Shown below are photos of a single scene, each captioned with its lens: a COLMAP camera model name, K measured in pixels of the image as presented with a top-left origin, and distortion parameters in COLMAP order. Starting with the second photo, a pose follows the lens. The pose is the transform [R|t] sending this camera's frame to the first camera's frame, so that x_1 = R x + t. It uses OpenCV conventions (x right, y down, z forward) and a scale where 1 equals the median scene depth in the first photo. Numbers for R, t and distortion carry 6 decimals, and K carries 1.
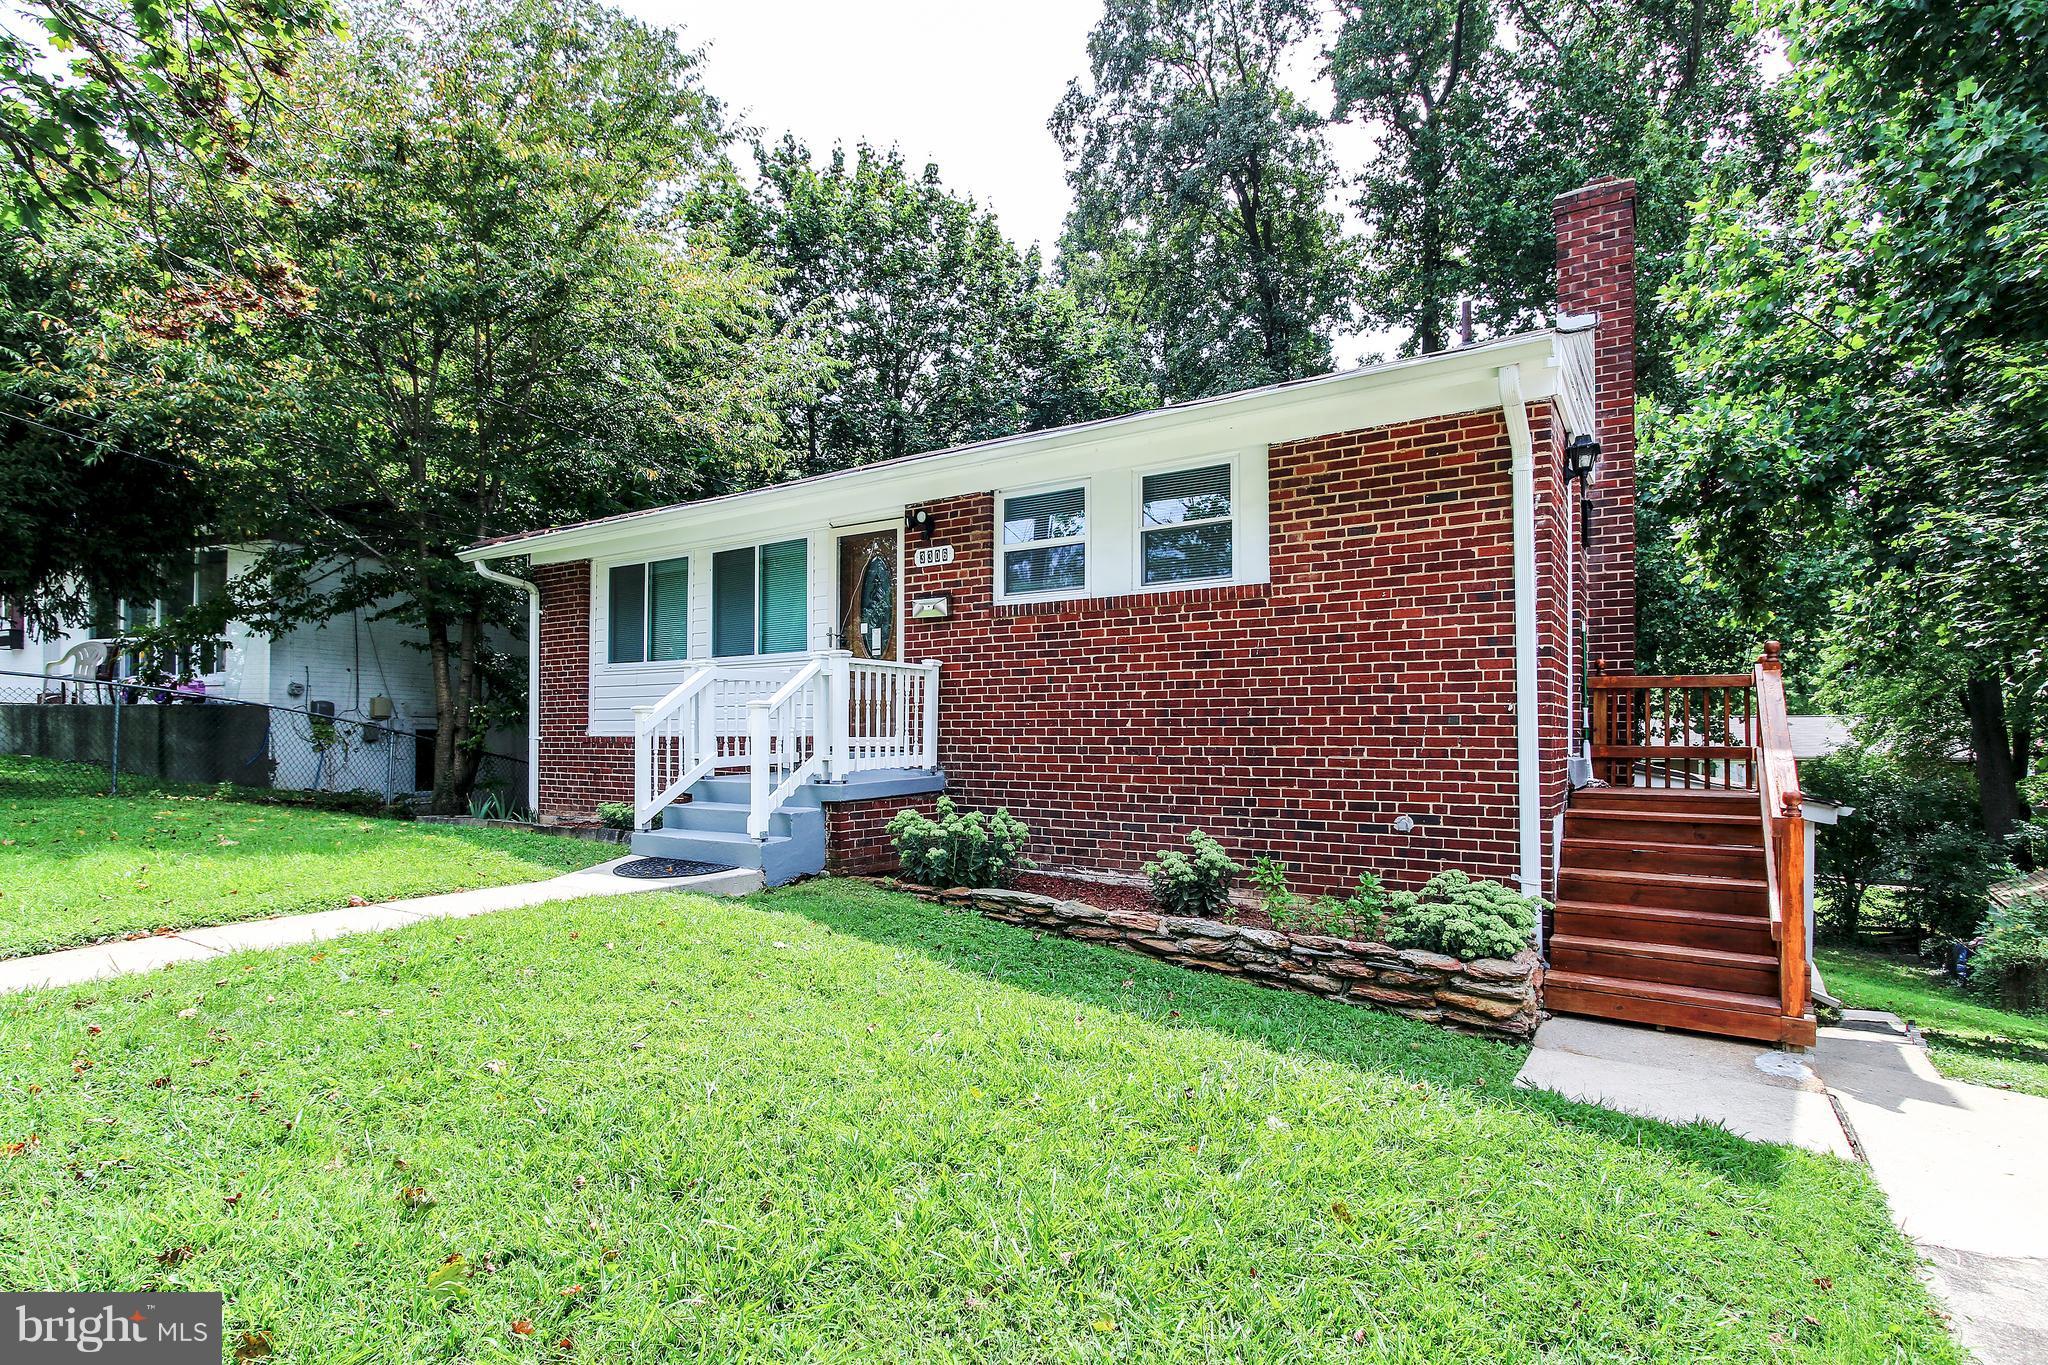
lens RADIAL K [[955.5, 0, 1021.7], [0, 955.5, 664.2], [0, 0, 1]] dist [0.009145, 0.000115]
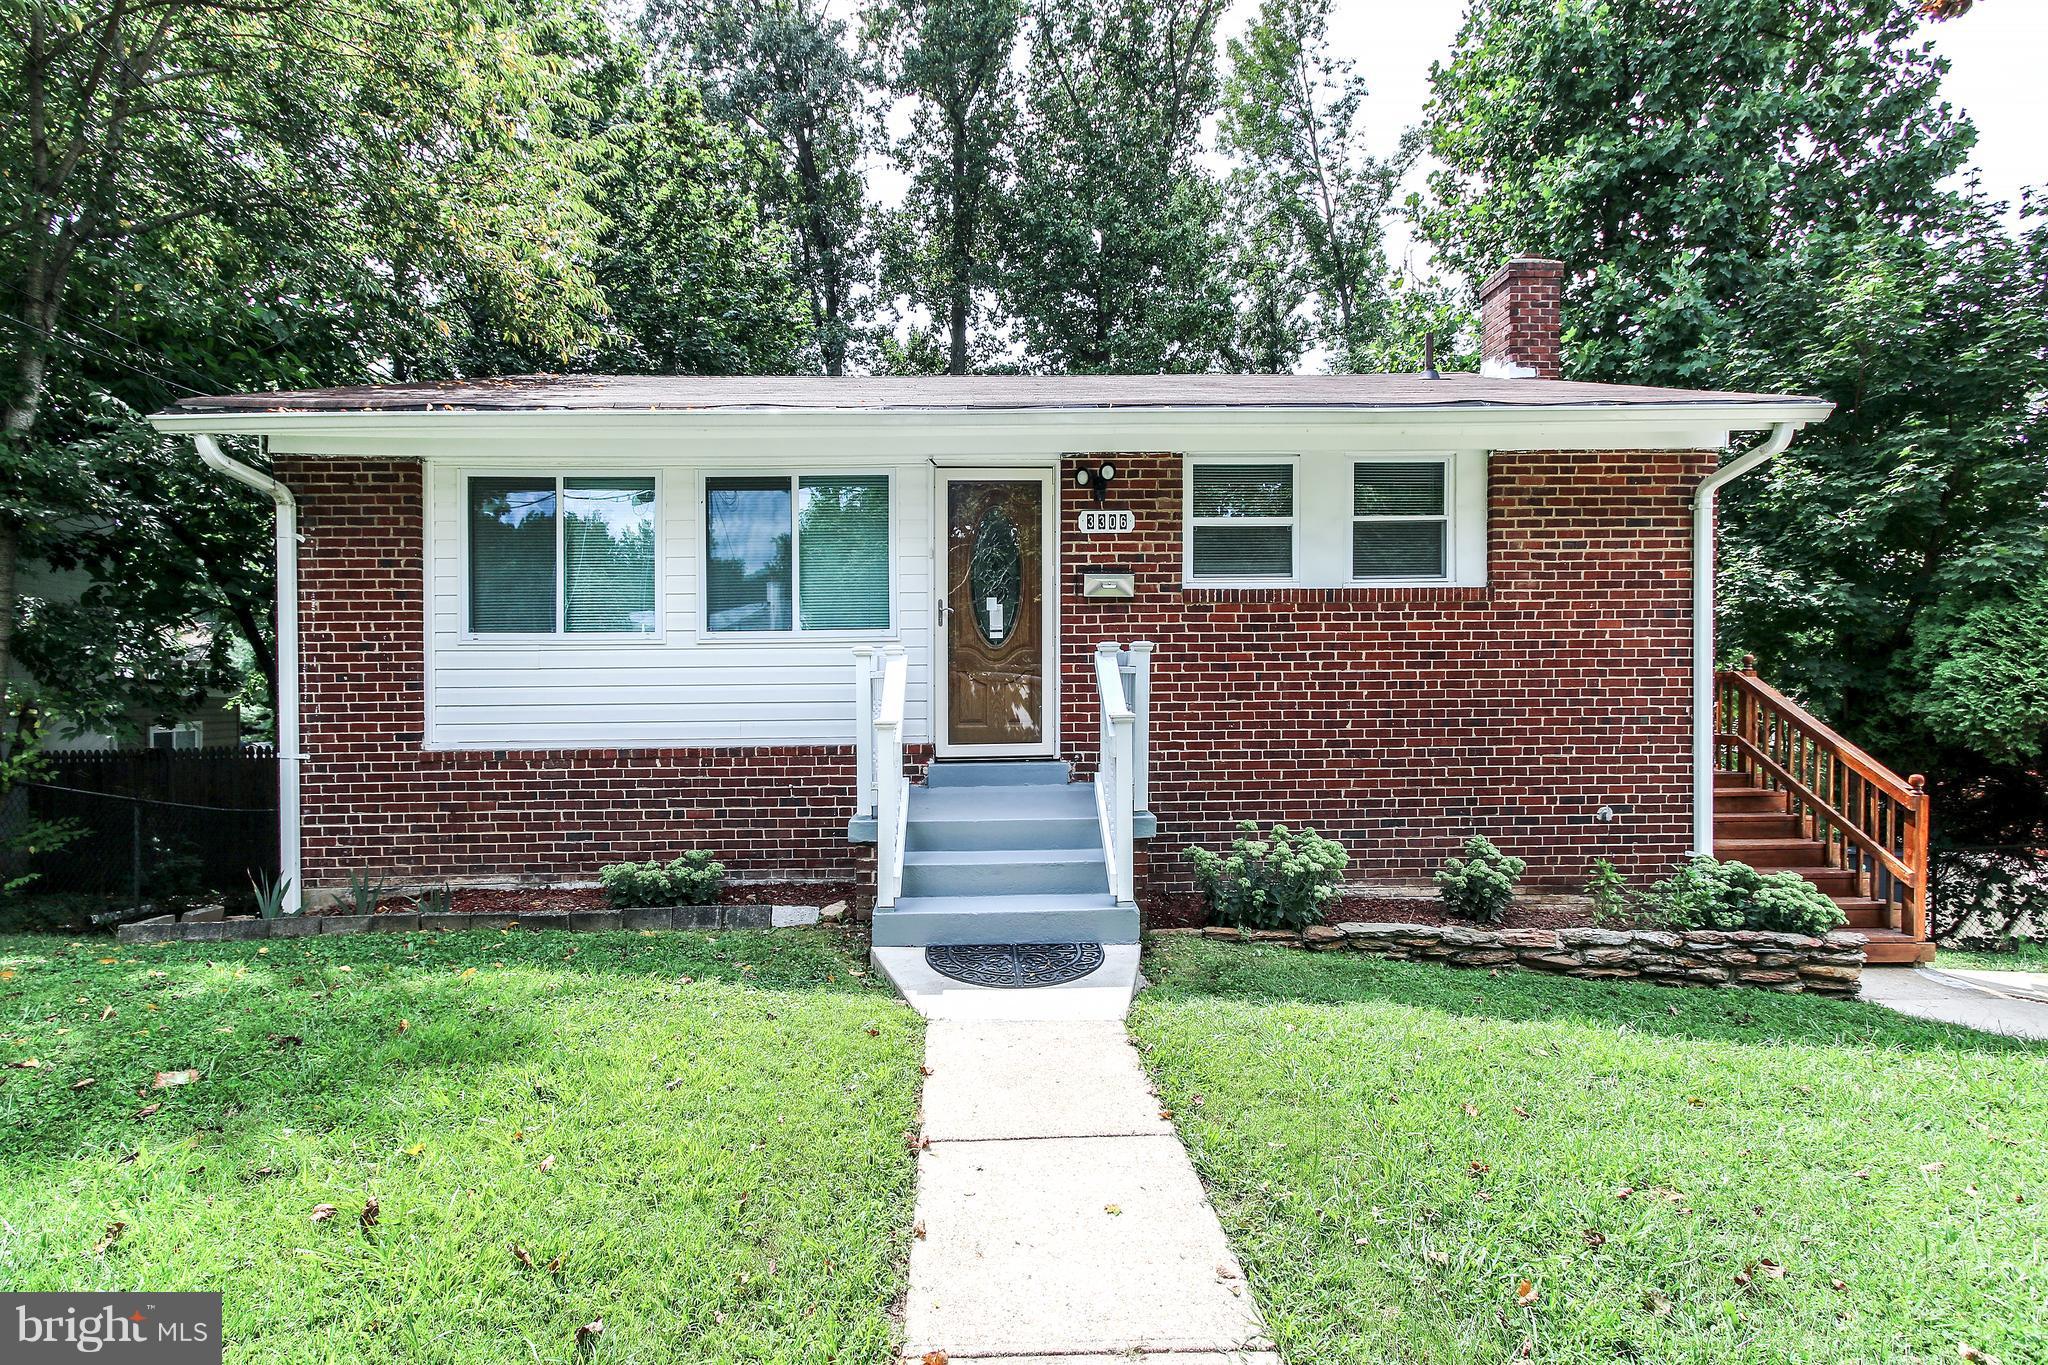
lens RADIAL K [[955.5, 0, 1021.7], [0, 955.5, 664.2], [0, 0, 1]] dist [0.009145, 0.000115]
pose [[0.828508, 0.008921, 0.559906, -0.715574], [-0.034367, 0.998798, 0.034940, -0.020597], [-0.558922, -0.048190, 0.827819, 0.421080]]
